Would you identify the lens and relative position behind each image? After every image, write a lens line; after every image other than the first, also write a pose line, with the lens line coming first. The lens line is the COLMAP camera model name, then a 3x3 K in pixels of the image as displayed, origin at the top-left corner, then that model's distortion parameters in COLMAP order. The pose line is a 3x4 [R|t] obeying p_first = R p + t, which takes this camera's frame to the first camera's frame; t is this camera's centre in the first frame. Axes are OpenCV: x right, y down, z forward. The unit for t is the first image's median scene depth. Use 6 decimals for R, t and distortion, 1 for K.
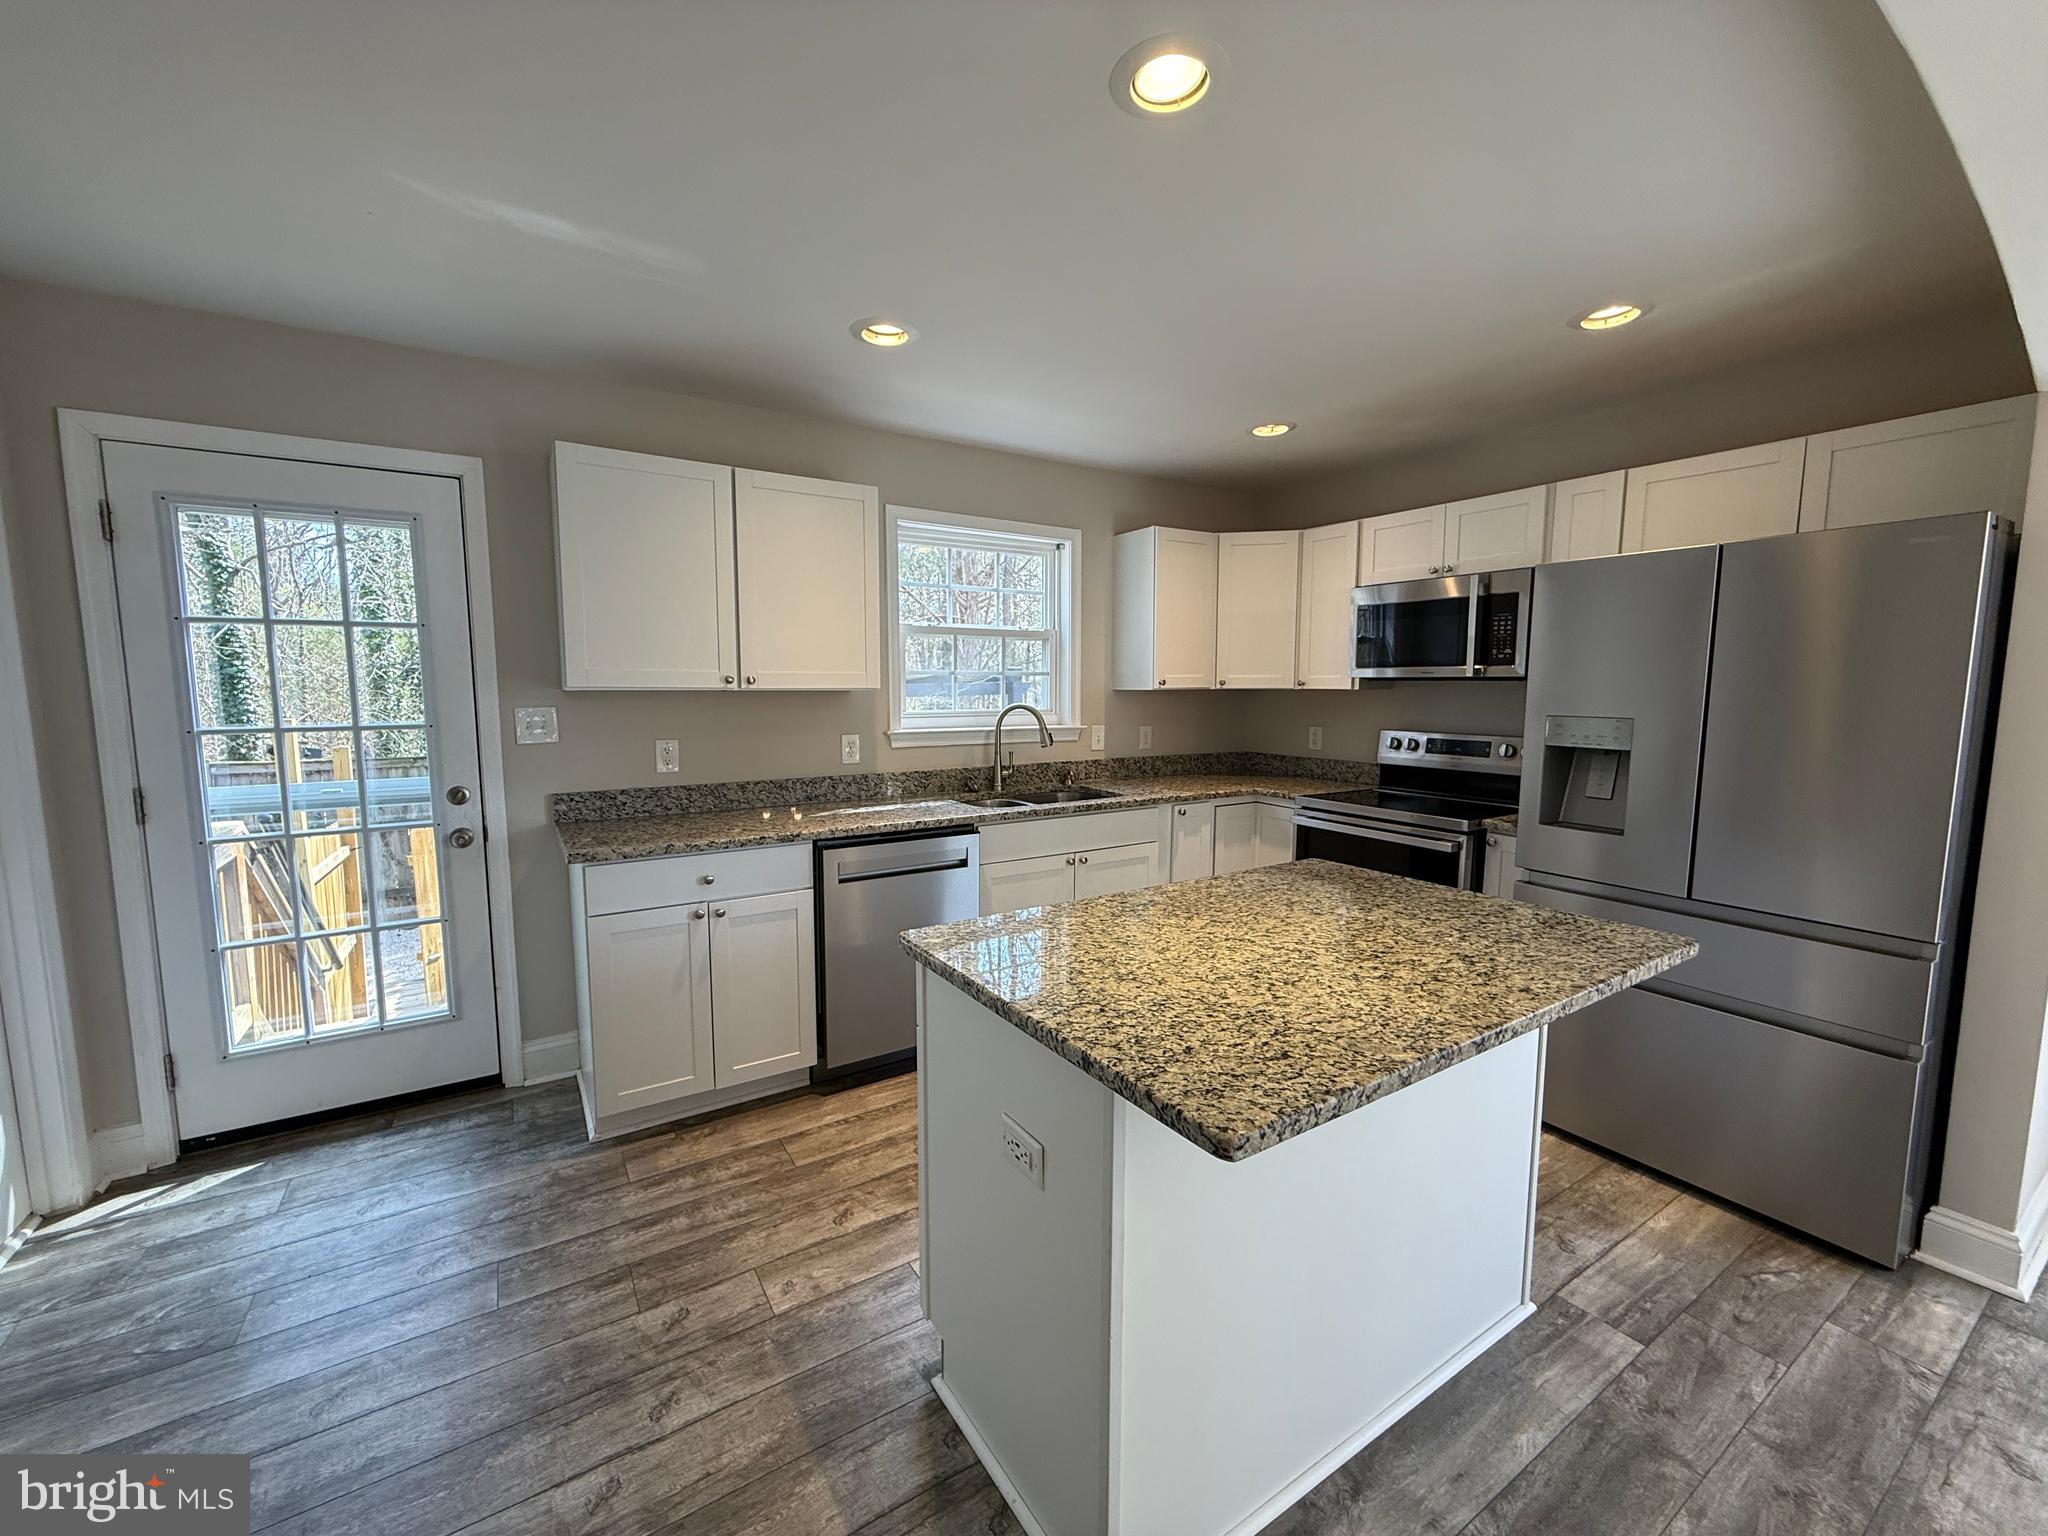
lens RADIAL K [[815.7, 0, 1017.9], [0, 815.7, 770.3], [0, 0, 1]] dist [-0.000980, 0.000159]
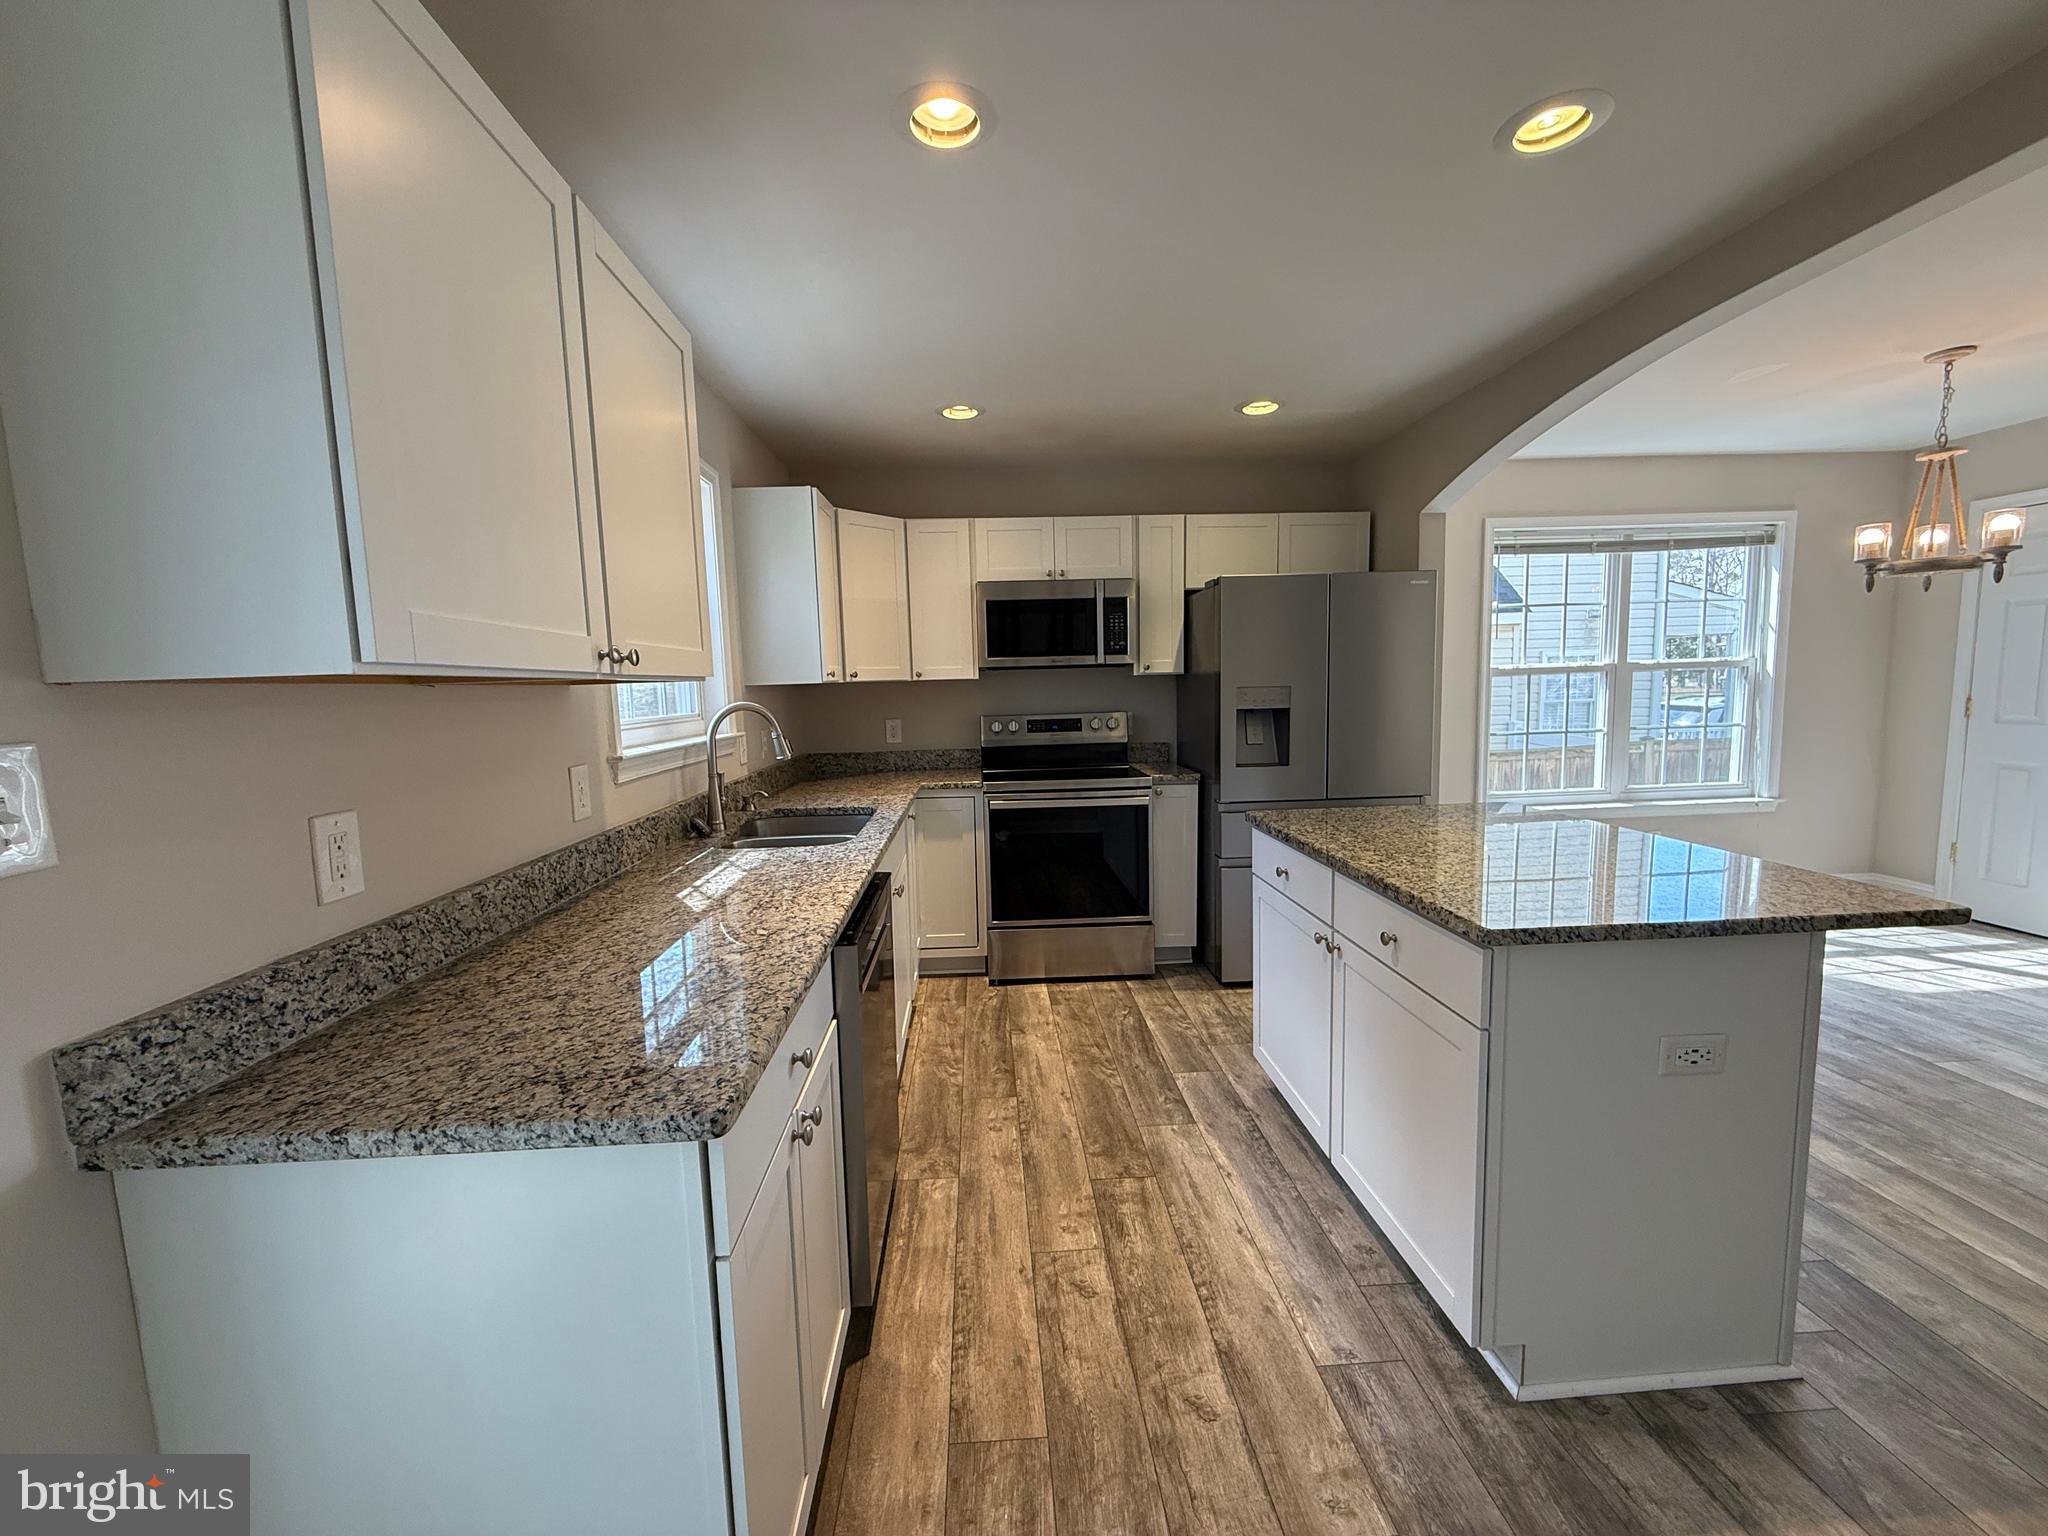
lens RADIAL K [[815.7, 0, 1017.9], [0, 815.7, 770.3], [0, 0, 1]] dist [-0.000980, 0.000159]
pose [[0.492985, -0.107246, 0.863403, -0.644740], [0.120551, 0.991221, 0.054291, -0.042707], [-0.861646, 0.077319, 0.501586, 0.567838]]
